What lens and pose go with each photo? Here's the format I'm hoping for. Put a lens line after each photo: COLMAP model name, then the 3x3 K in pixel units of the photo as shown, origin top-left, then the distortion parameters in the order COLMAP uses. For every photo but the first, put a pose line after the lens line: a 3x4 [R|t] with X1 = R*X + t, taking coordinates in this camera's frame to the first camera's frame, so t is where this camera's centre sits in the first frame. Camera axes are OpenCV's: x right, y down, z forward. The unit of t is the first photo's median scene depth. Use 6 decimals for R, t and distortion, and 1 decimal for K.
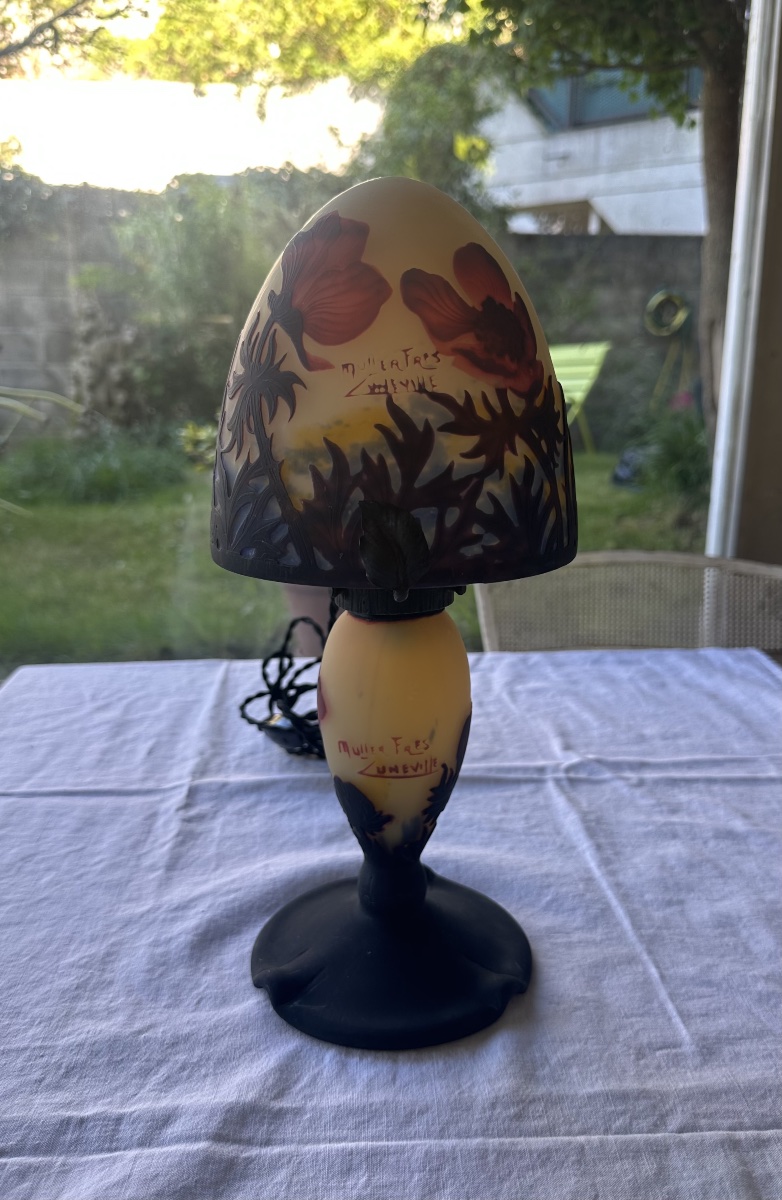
lens RADIAL K [[1003.1, 0, 419.4], [0, 1003.1, 595.5], [0, 0, 1]] dist [0.000949, -0.024553]
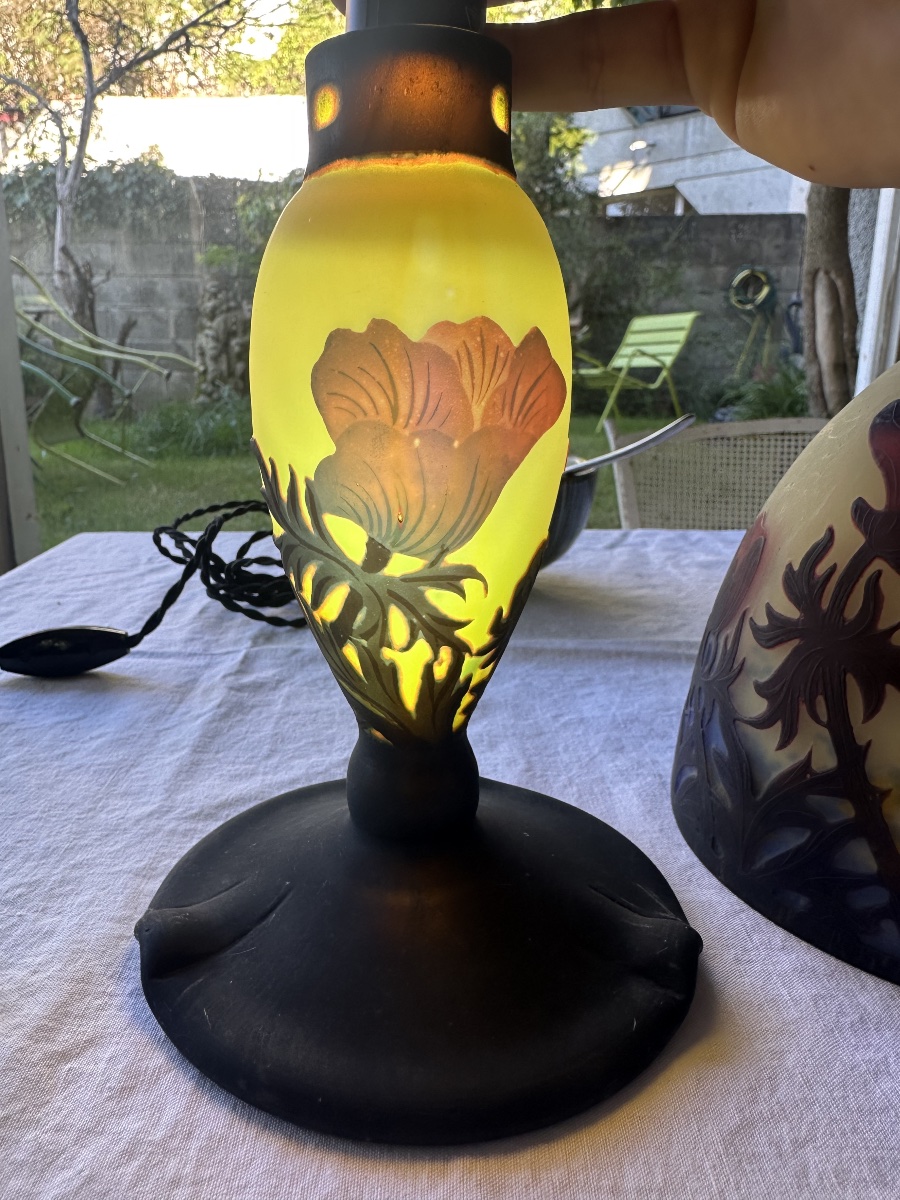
lens RADIAL K [[915.9, 0, 398.8], [0, 915.9, 576.2], [0, 0, 1]] dist [-0.040587, 0.004035]
pose [[0.992863, 0.018803, -0.117771, -0.047071], [-0.016353, 0.999630, 0.021734, 0.122630], [0.118136, -0.019653, 0.992803, 0.369491]]
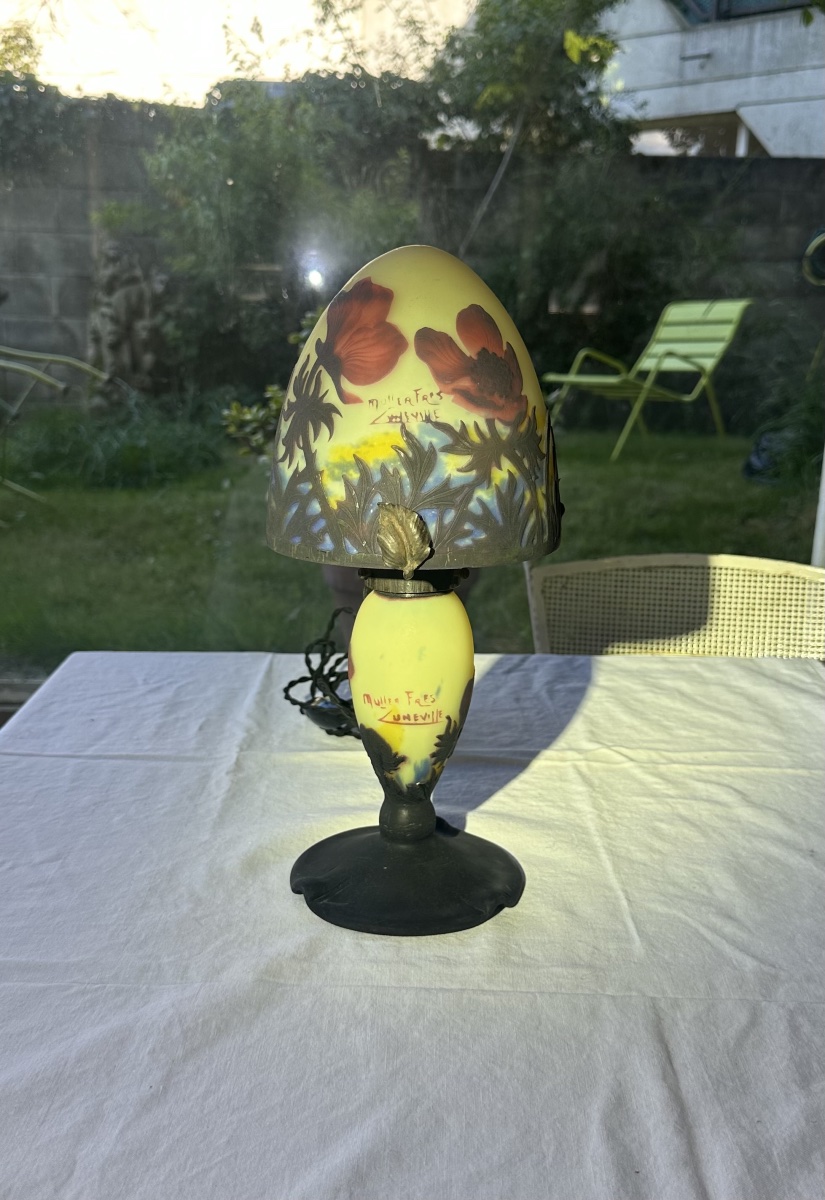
lens RADIAL K [[1242.9, 0, 421.5], [0, 1242.9, 651.3], [0, 0, 1]] dist [0.027010, 0.000000]
pose [[0.997309, 0.030277, -0.066775, 0.059600], [-0.028007, 0.999006, 0.034673, 0.023030], [0.067758, -0.032710, 0.997165, -0.343504]]
